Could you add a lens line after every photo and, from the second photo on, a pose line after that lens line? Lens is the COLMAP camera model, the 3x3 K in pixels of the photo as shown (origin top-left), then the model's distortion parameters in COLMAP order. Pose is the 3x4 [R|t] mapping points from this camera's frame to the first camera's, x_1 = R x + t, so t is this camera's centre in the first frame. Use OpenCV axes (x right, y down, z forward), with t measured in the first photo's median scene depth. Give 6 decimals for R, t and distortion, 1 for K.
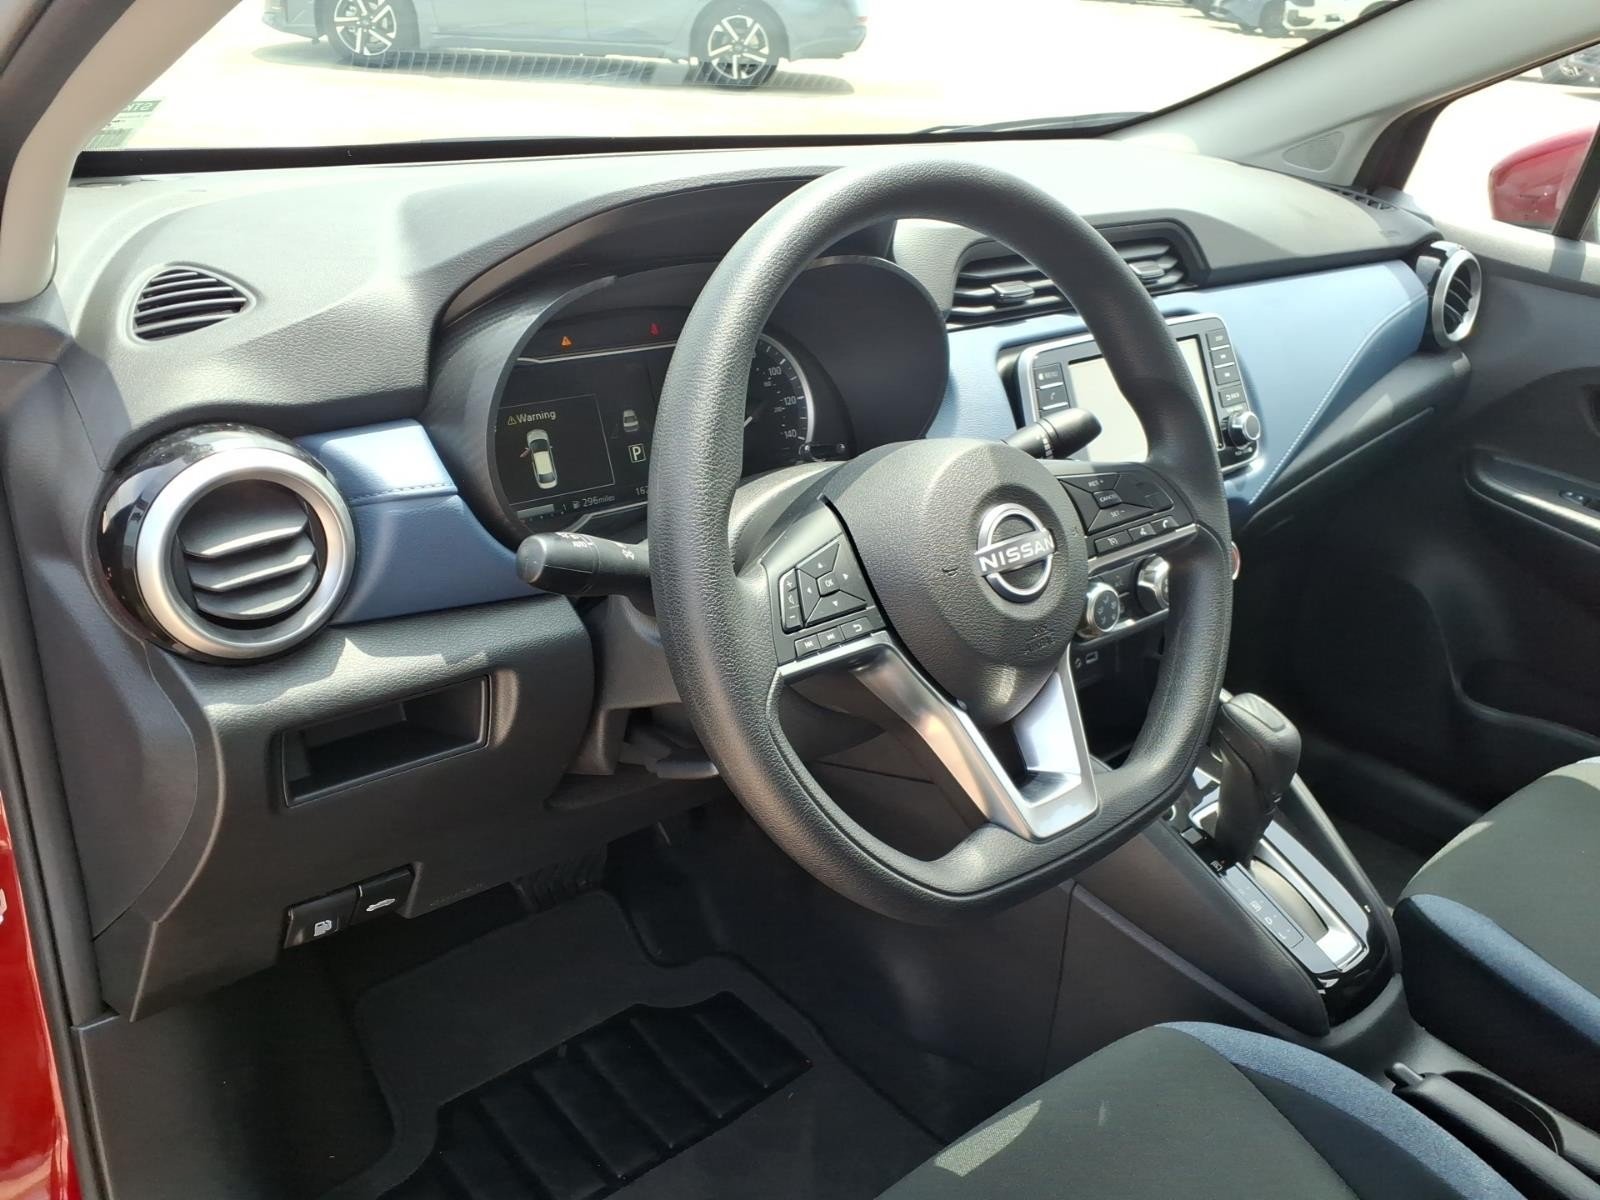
lens RADIAL K [[1283.9, 0, 800.0], [0, 1283.9, 600.0], [0, 0, 1]] dist [0.005174, -0.051067]
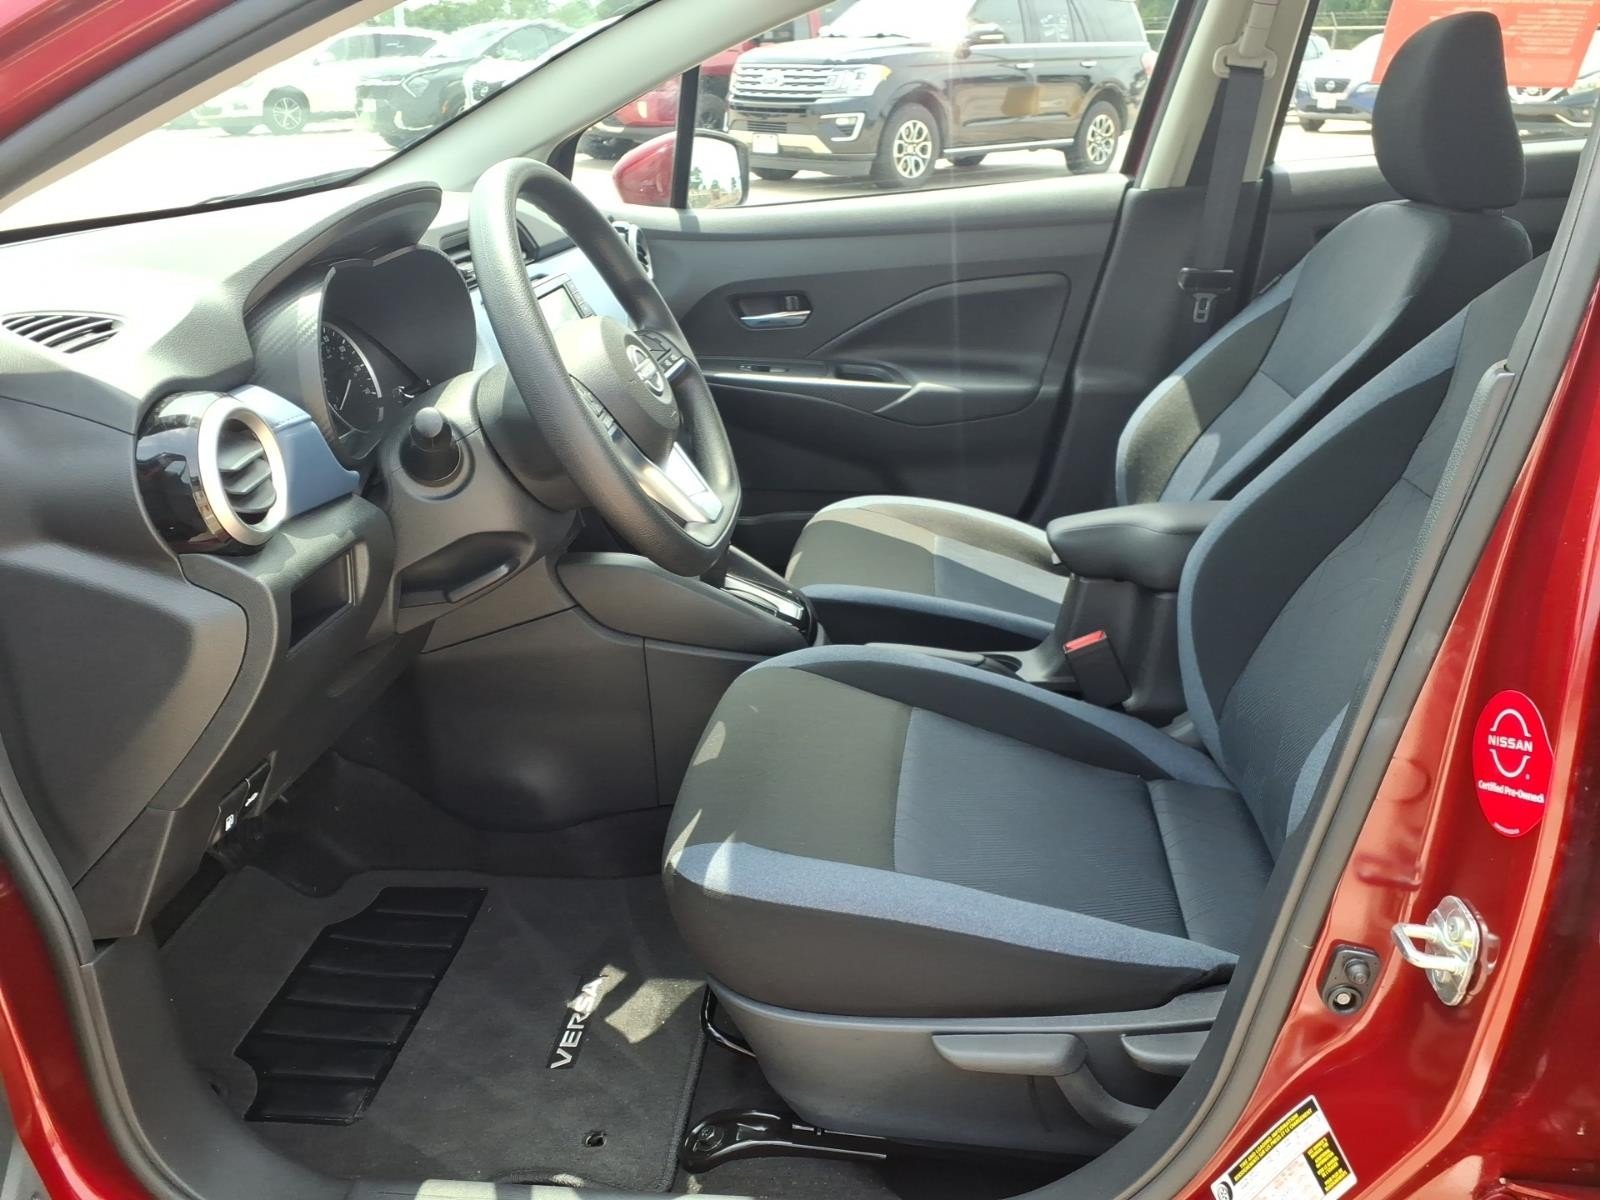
lens RADIAL K [[1283.9, 0, 800.0], [0, 1283.9, 600.0], [0, 0, 1]] dist [0.005174, -0.051067]
pose [[0.716437, -0.318952, 0.620474, -0.503104], [0.354897, 0.932321, 0.069471, 0.121419], [-0.600638, 0.170433, 0.781144, -0.259164]]
